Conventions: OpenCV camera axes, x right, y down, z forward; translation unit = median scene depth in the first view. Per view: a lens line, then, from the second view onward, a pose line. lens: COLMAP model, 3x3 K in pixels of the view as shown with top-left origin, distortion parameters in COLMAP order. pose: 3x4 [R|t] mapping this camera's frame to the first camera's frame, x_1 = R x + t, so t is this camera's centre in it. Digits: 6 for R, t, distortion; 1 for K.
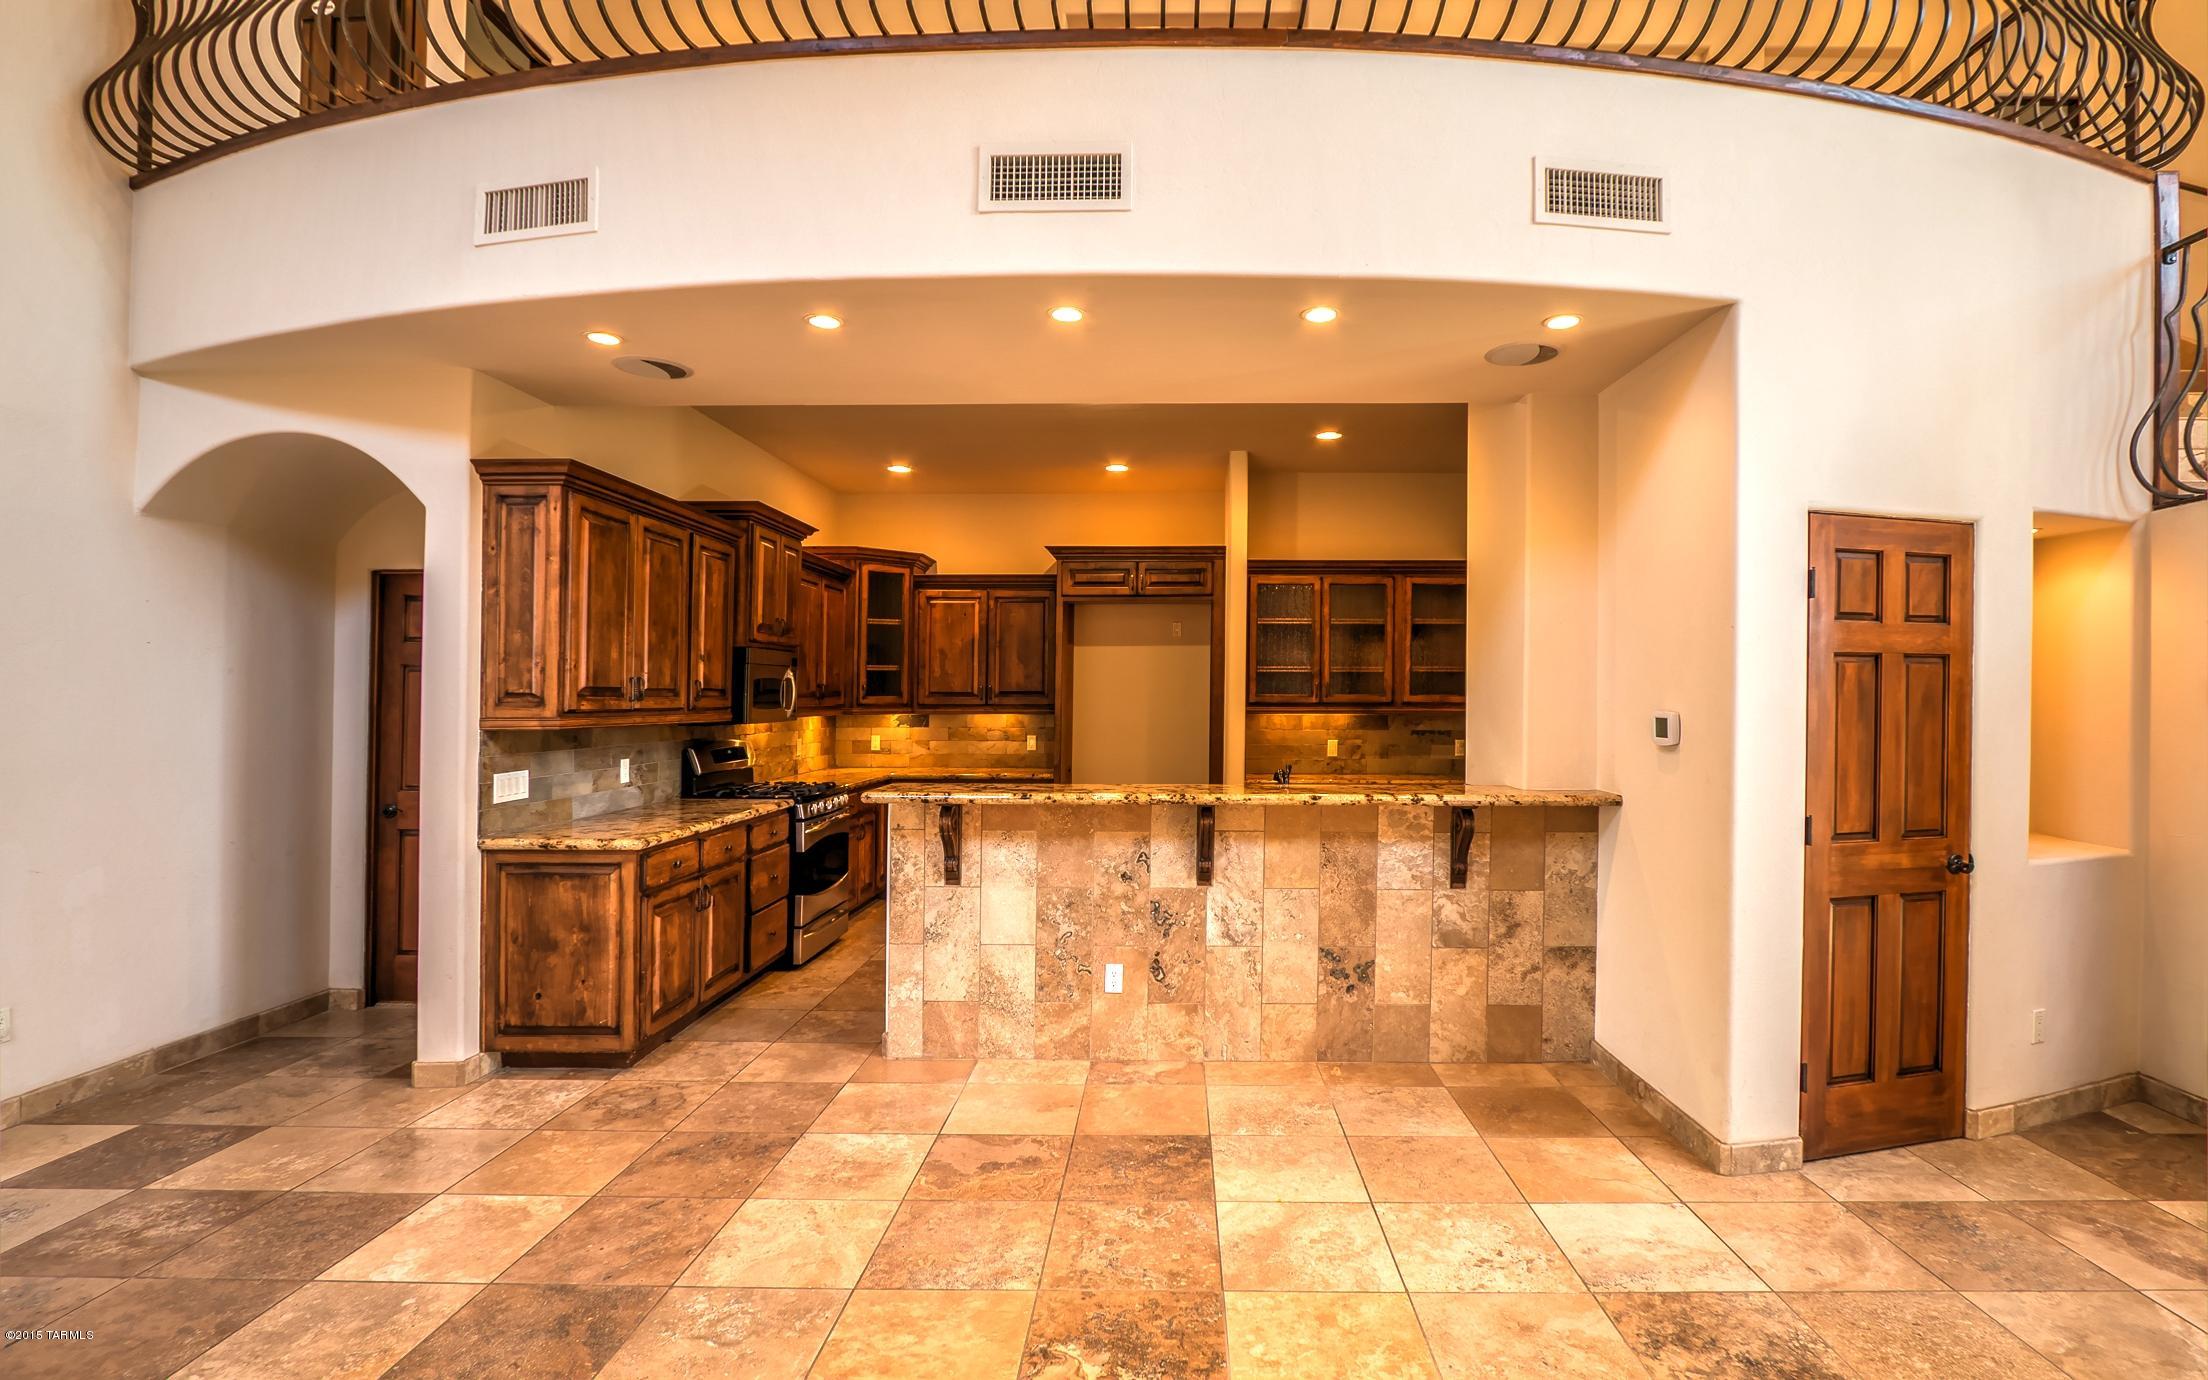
lens RADIAL K [[1078.4, 0, 1194.6], [0, 1078.4, 696.9], [0, 0, 1]] dist [-0.015584, 0.000784]
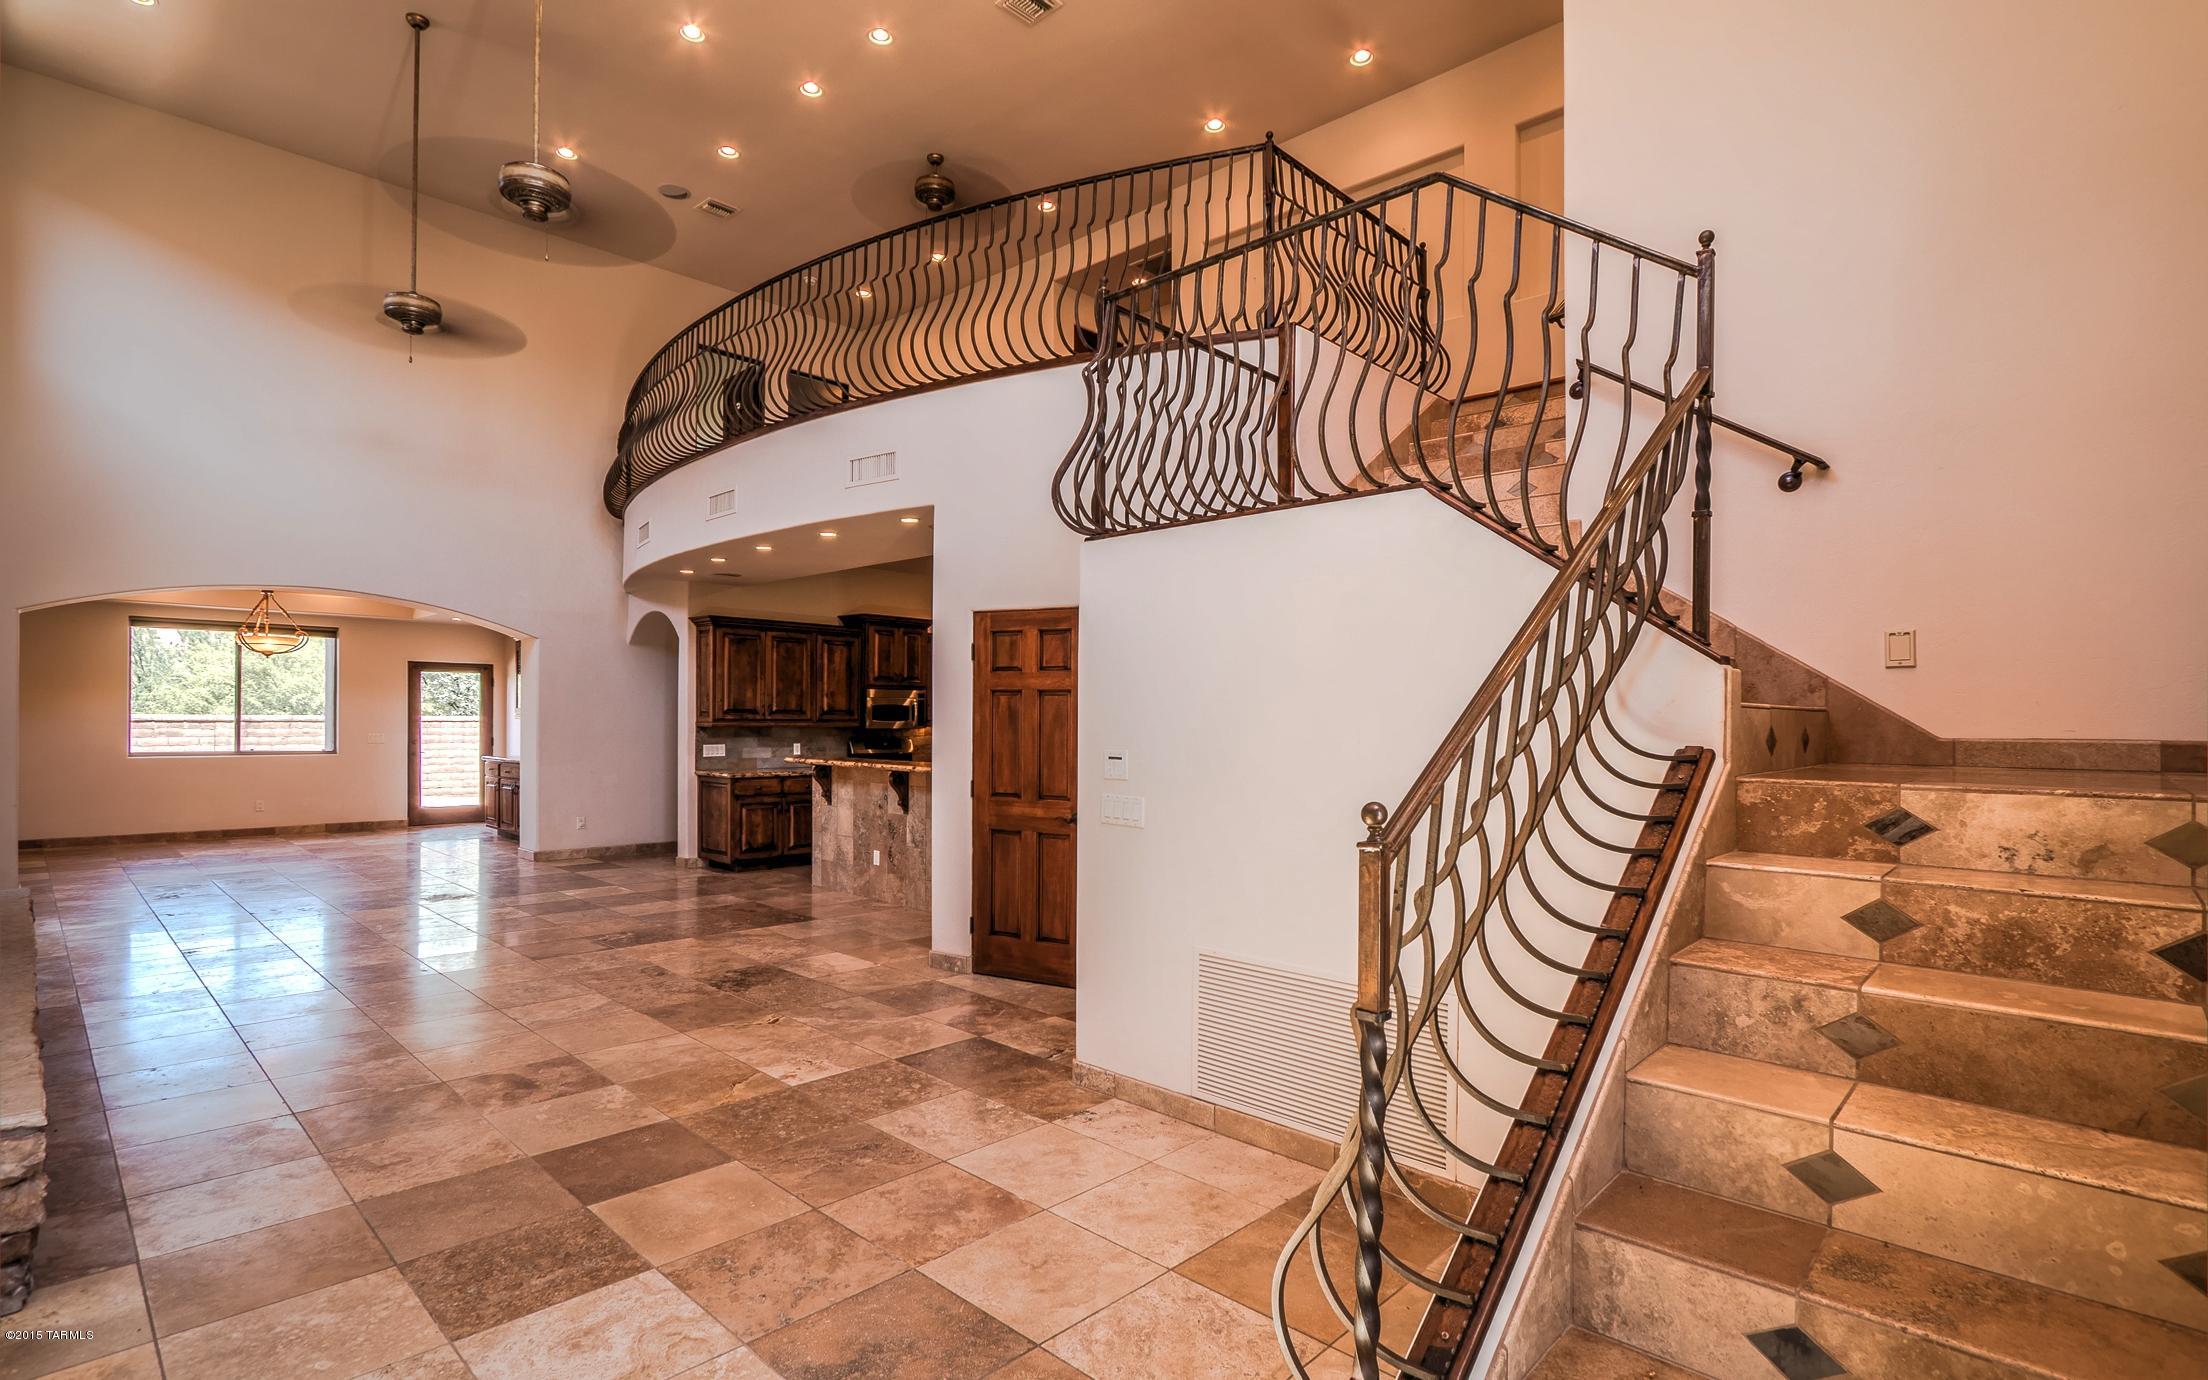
lens RADIAL K [[1094.2, 0, 1094.9], [0, 1094.2, 730.4], [0, 0, 1]] dist [-0.001282, -0.000205]
pose [[0.713150, 0.014319, -0.700865, 1.694683], [-0.002877, 0.999843, 0.017500, -0.006678], [0.701005, -0.010463, 0.713079, -0.145561]]
